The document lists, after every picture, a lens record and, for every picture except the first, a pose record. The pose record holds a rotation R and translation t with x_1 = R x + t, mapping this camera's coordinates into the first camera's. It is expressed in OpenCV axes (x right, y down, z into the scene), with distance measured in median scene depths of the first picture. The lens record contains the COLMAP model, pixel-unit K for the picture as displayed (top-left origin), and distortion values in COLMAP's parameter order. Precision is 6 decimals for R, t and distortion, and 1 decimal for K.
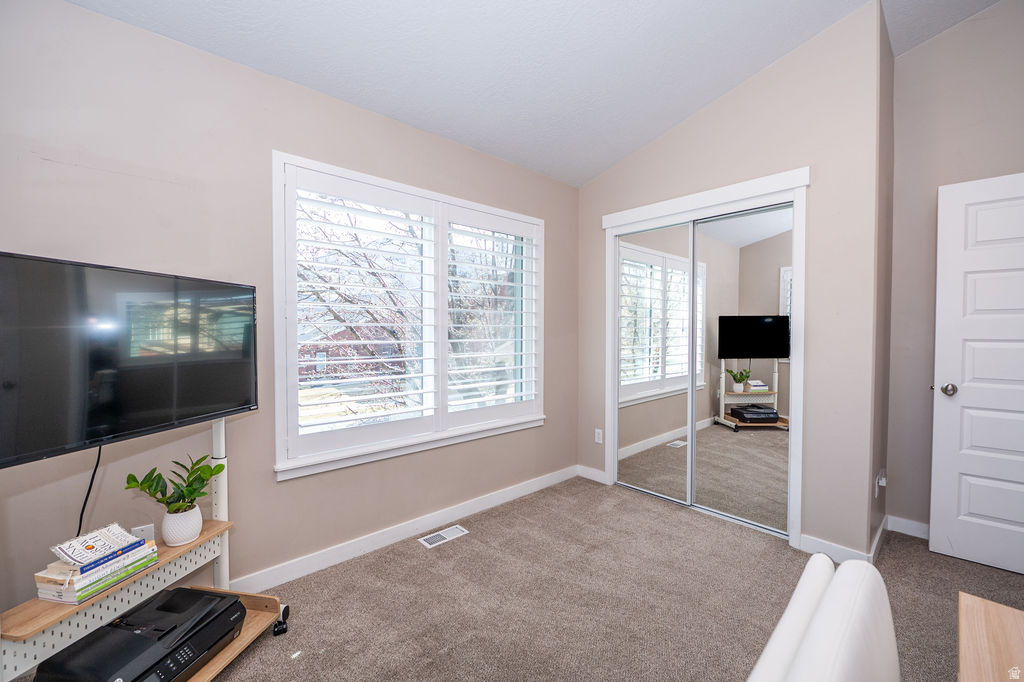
lens RADIAL K [[423.3, 0, 516.4], [0, 423.3, 337.7], [0, 0, 1]] dist [-0.004148, -0.000323]
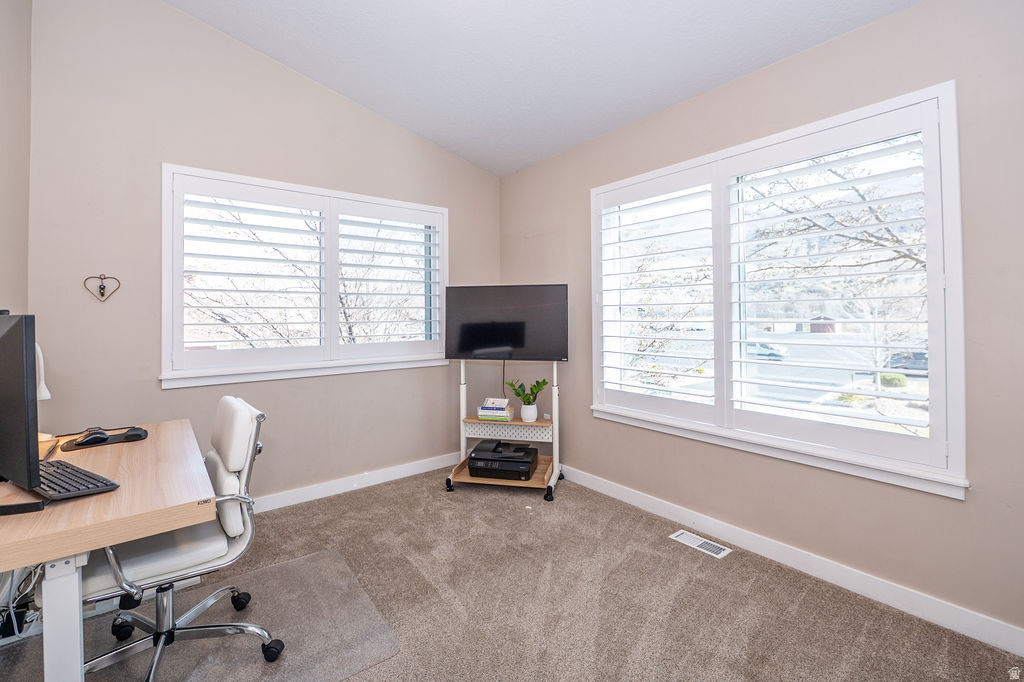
lens RADIAL K [[442.5, 0, 510.4], [0, 442.5, 307.5], [0, 0, 1]] dist [-0.000639, -0.000057]
pose [[-0.081579, -0.019881, -0.996469, 0.933259], [-0.009685, 0.999770, -0.019154, 0.000846], [0.996620, 0.008088, -0.081753, 0.804657]]
